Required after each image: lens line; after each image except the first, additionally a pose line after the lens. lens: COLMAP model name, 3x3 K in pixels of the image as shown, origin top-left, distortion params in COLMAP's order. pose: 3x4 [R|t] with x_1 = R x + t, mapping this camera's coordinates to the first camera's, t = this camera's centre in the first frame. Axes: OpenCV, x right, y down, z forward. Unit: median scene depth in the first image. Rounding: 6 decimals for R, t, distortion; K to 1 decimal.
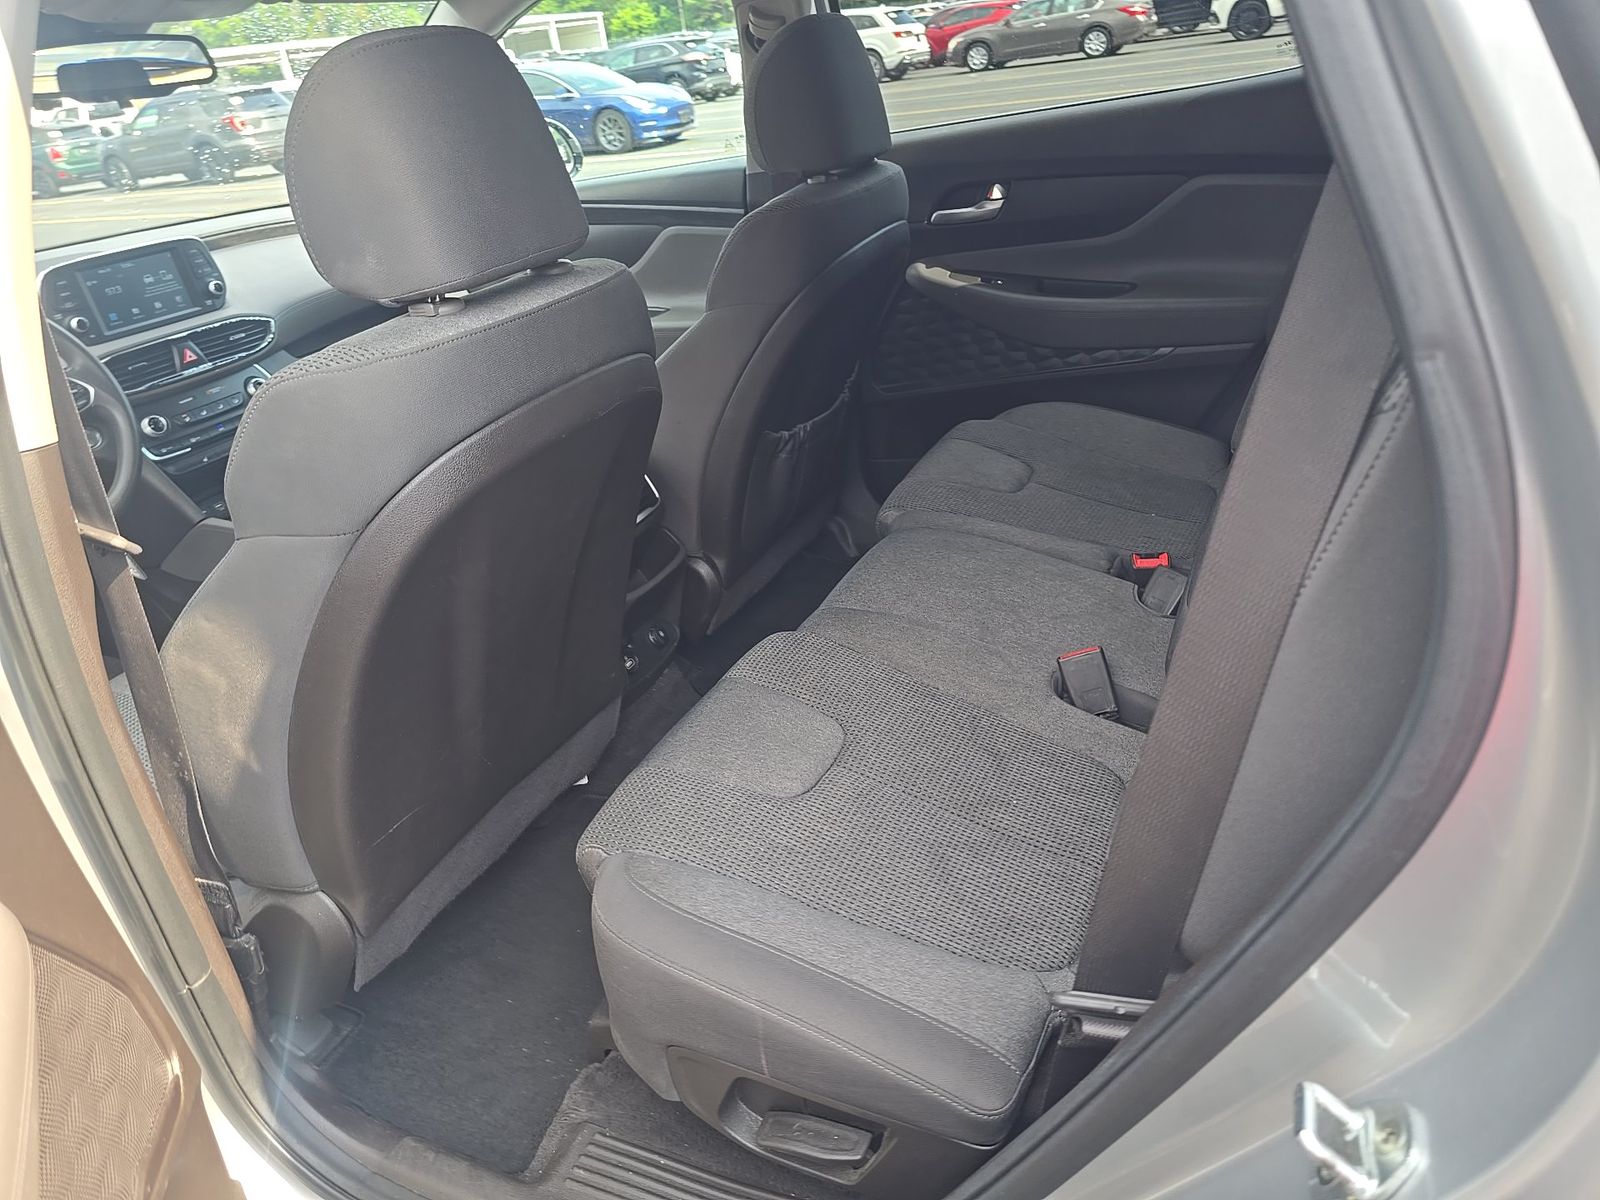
lens RADIAL K [[1092.2, 0, 794.2], [0, 1092.2, 605.3], [0, 0, 1]] dist [0.048756, -0.070153]
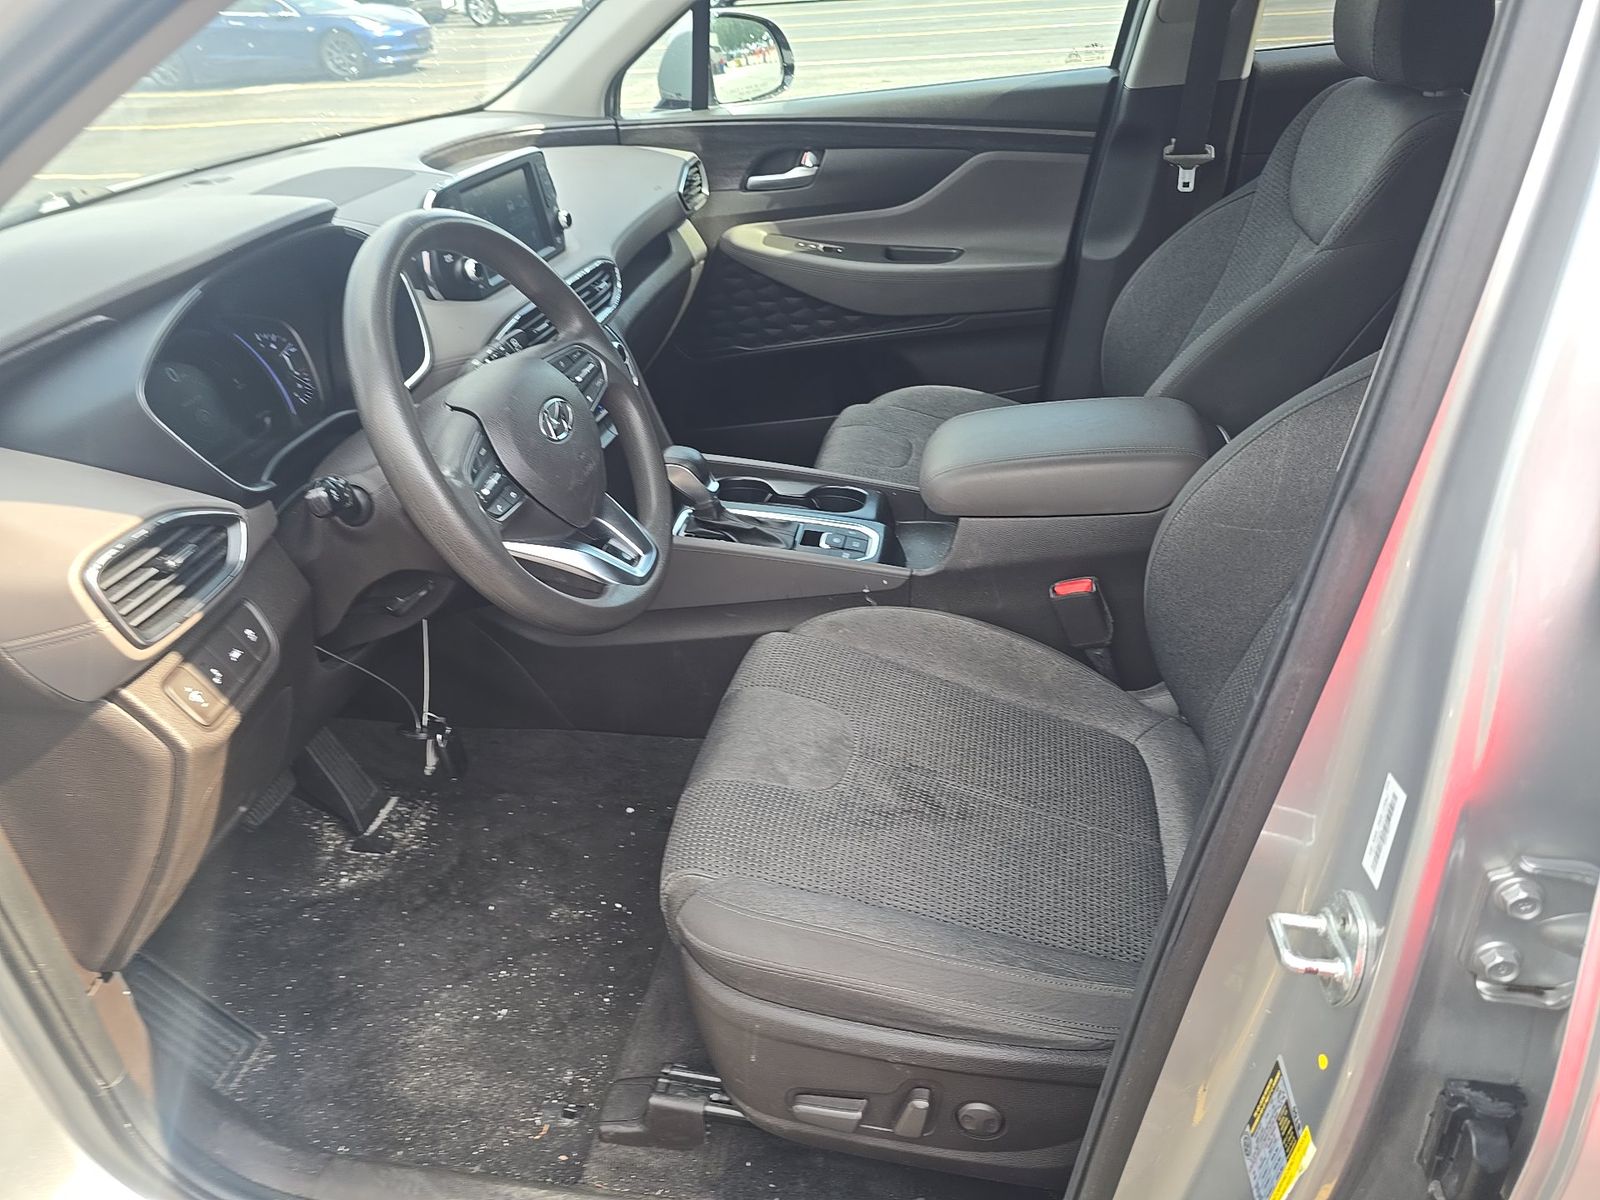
lens RADIAL K [[1071.9, 0, 789.9], [0, 1071.9, 600.0], [0, 0, 1]] dist [0.087238, -0.113486]
pose [[0.965997, -0.083115, 0.244831, -0.068360], [0.072060, 0.995949, 0.053788, -0.006834], [-0.248310, -0.034316, 0.968073, 0.027649]]
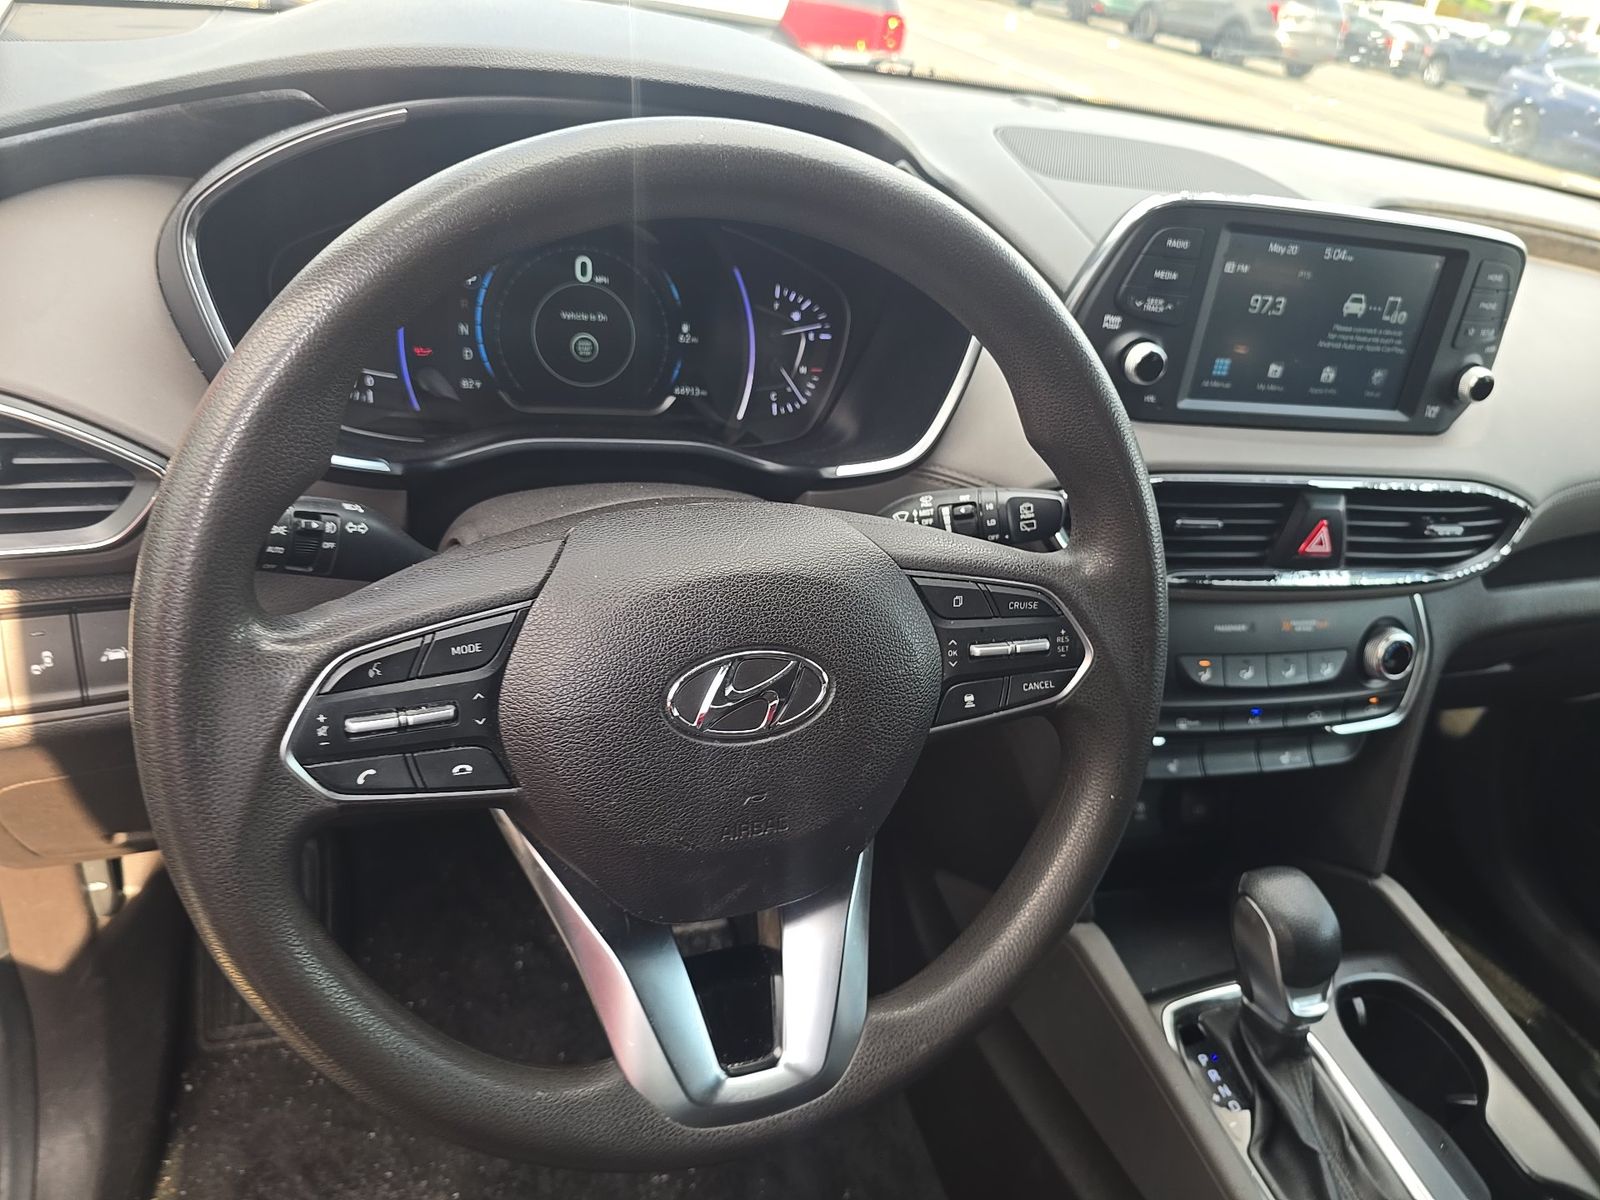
lens RADIAL K [[1092.2, 0, 794.2], [0, 1092.2, 605.3], [0, 0, 1]] dist [0.048756, -0.070153]
pose [[0.662709, 0.570389, -0.485256, -0.053738], [-0.536361, 0.813725, 0.223982, -0.022299], [0.522622, 0.111838, 0.845198, 0.068357]]
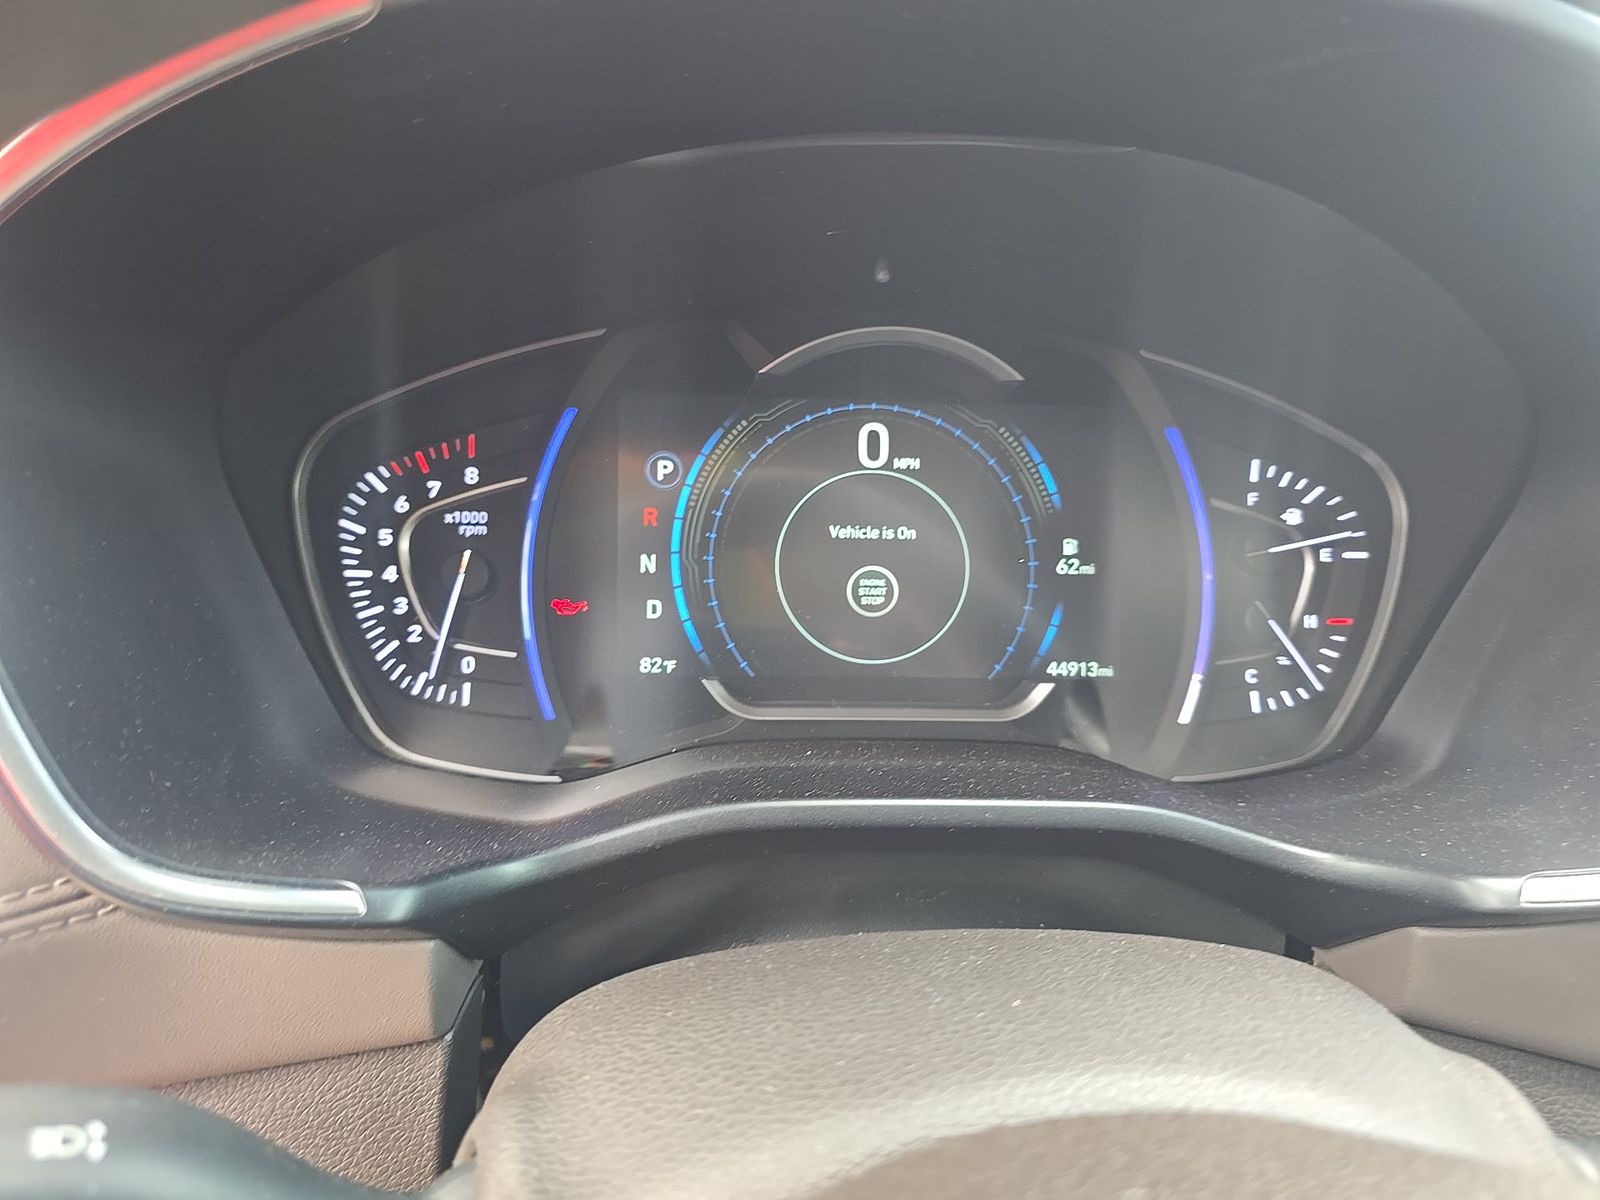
lens RADIAL K [[1092.2, 0, 794.2], [0, 1092.2, 605.3], [0, 0, 1]] dist [0.048756, -0.070153]
pose [[0.486304, 0.436786, -0.756787, -0.069085], [-0.483775, 0.855829, 0.183081, -0.019624], [0.727648, 0.277081, 0.627499, 0.083701]]
